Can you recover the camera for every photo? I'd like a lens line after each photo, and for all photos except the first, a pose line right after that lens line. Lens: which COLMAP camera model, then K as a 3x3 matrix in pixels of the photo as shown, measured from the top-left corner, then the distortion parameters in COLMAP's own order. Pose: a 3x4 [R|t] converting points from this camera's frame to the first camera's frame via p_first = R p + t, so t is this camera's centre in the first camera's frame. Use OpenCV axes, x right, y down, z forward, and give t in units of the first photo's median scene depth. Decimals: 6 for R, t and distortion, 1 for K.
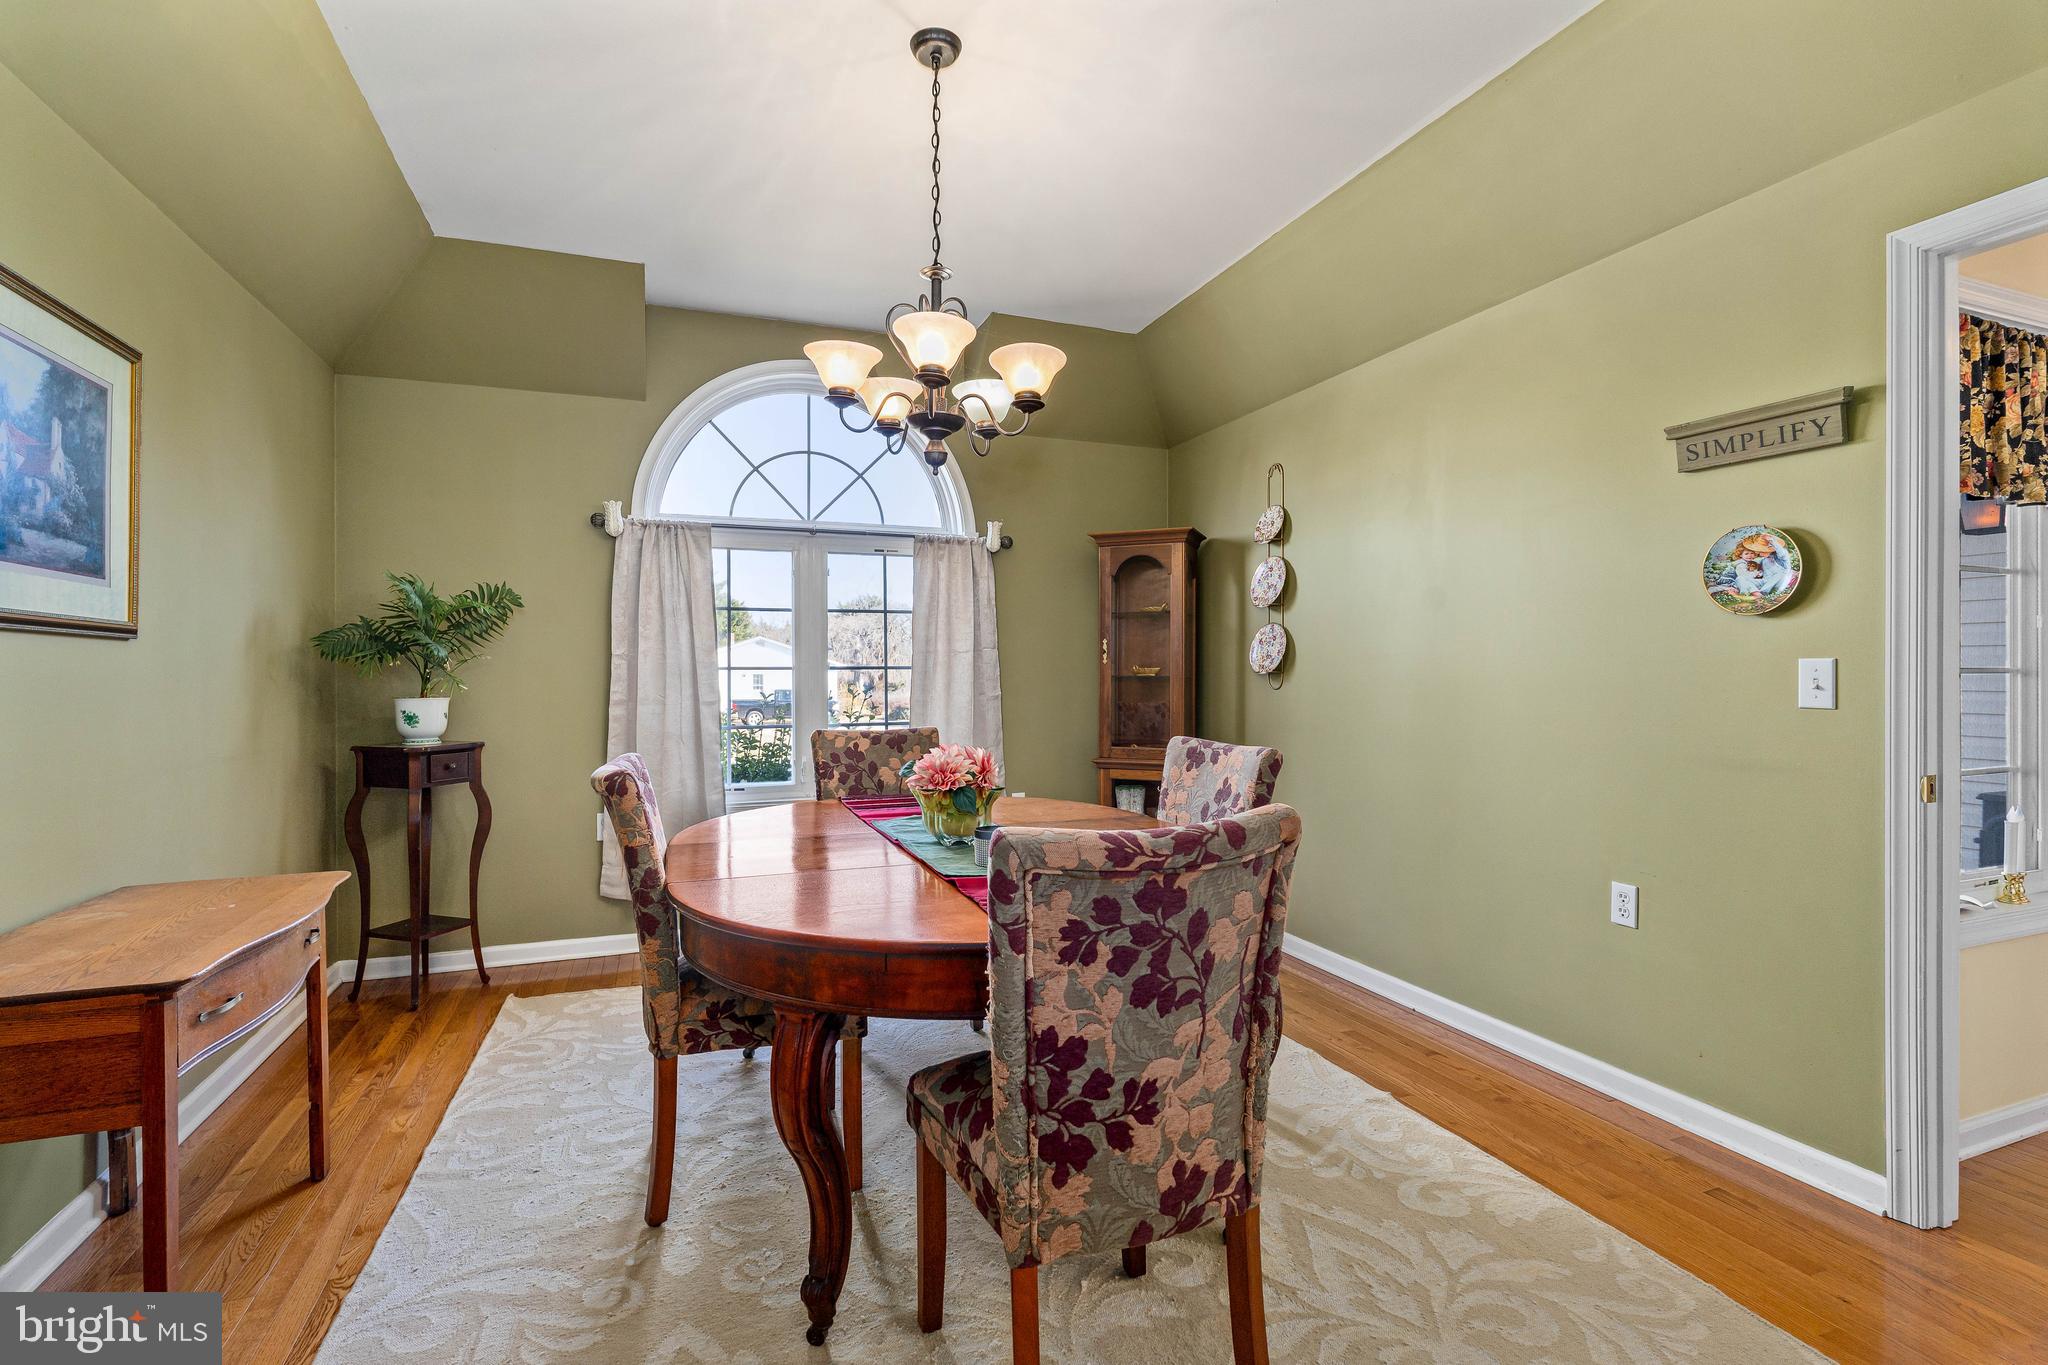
lens RADIAL K [[912.1, 0, 1021.3], [0, 912.1, 670.6], [0, 0, 1]] dist [-0.004425, 0.001478]
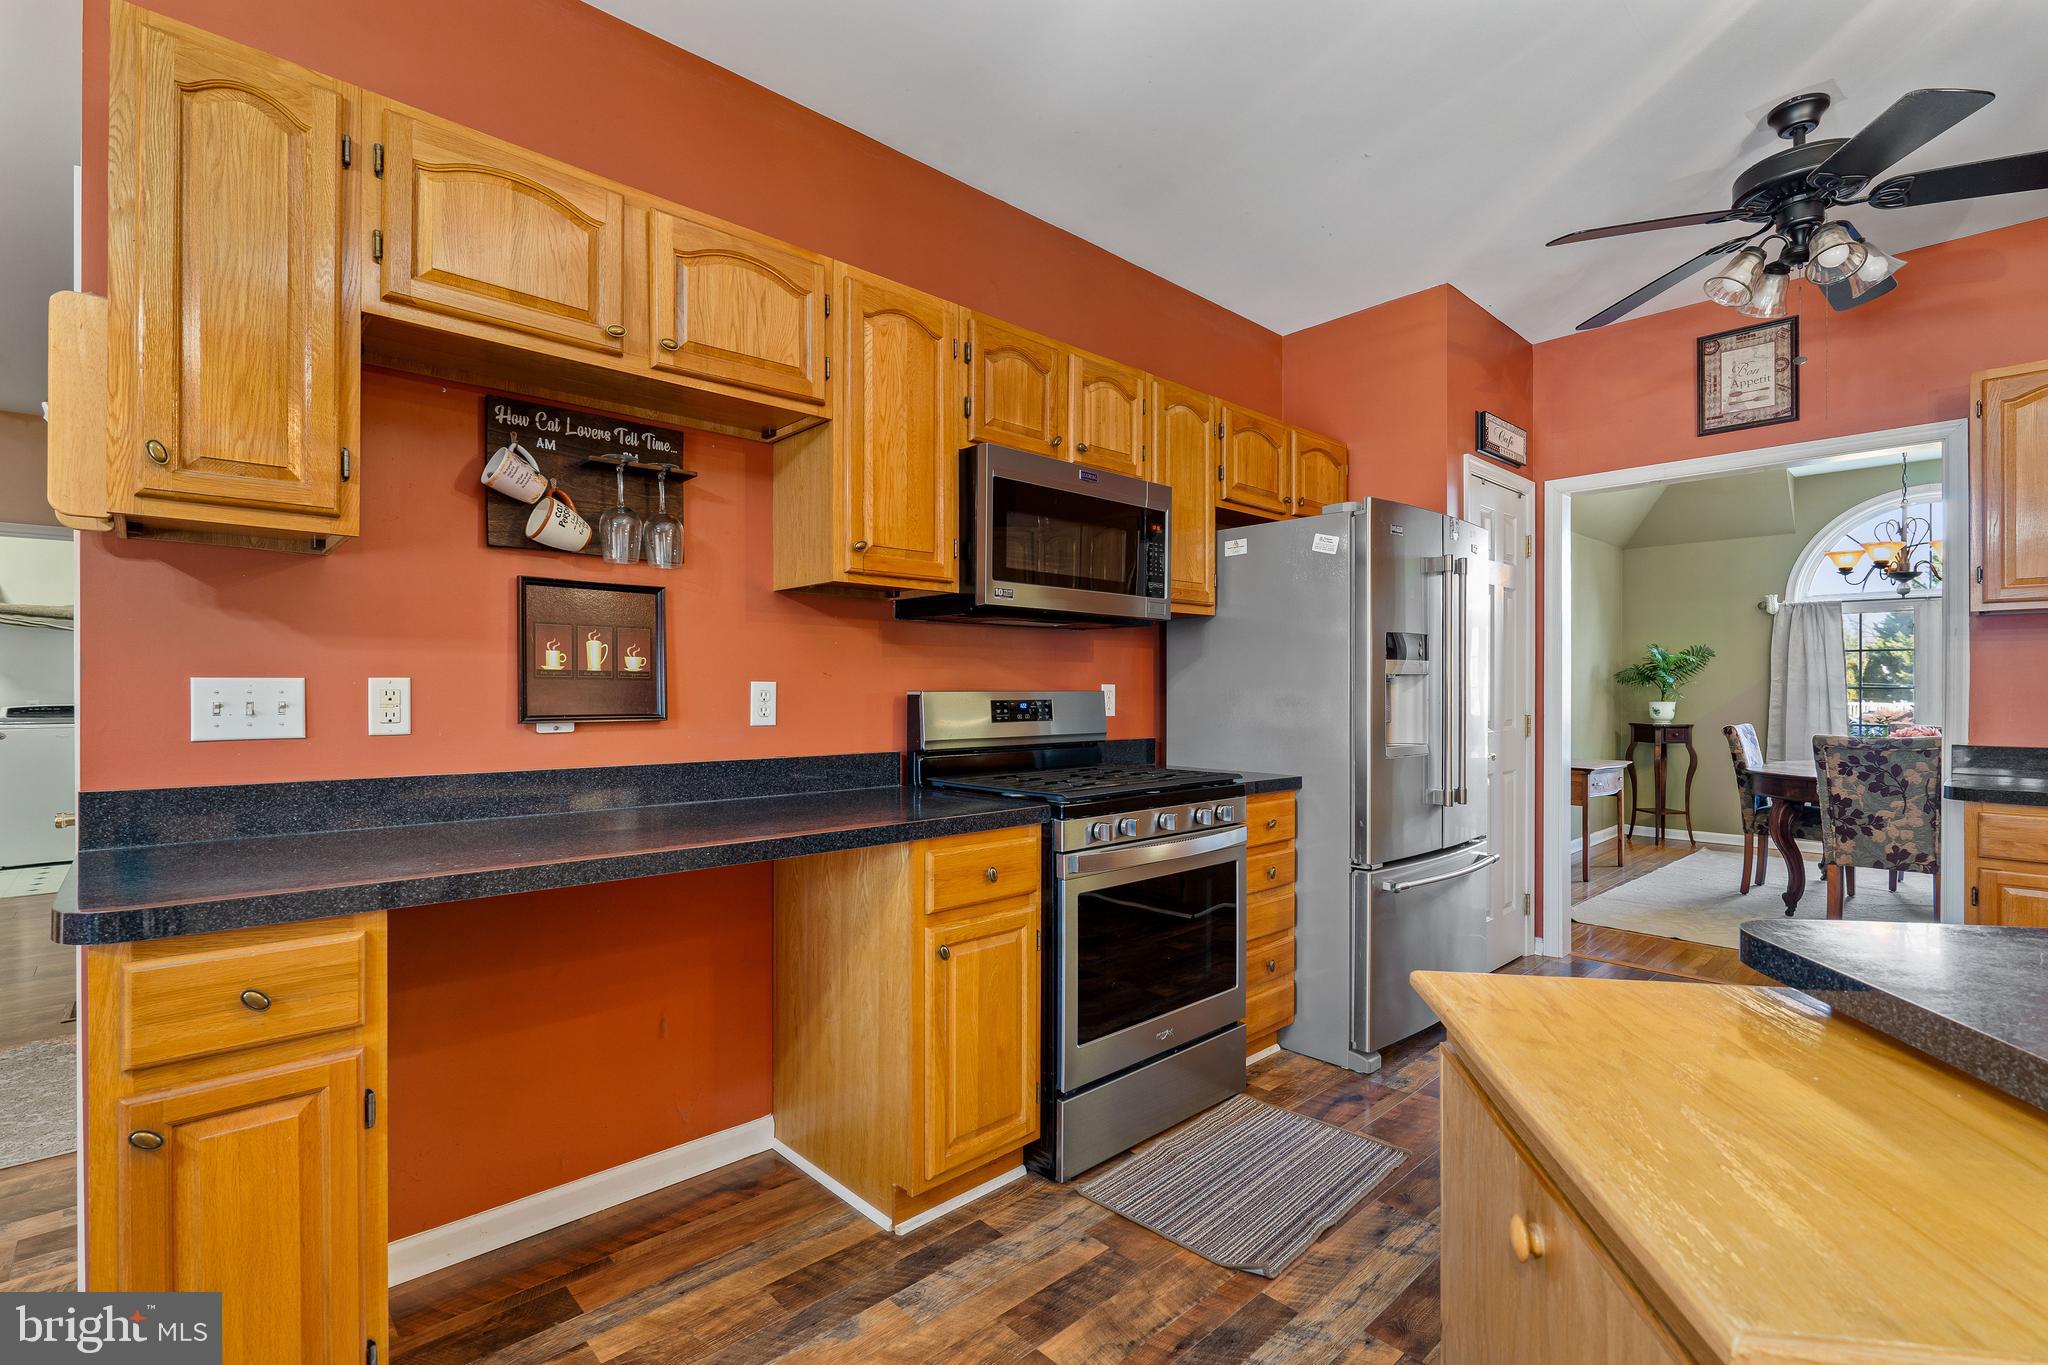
lens RADIAL K [[912.1, 0, 1019.3], [0, 912.1, 690.4], [0, 0, 1]] dist [-0.004425, 0.001478]
pose [[0.355330, 0.007028, -0.934715, 0.899605], [-0.002954, 0.999975, 0.006396, -0.005989], [0.934736, 0.000488, 0.355342, -1.310038]]
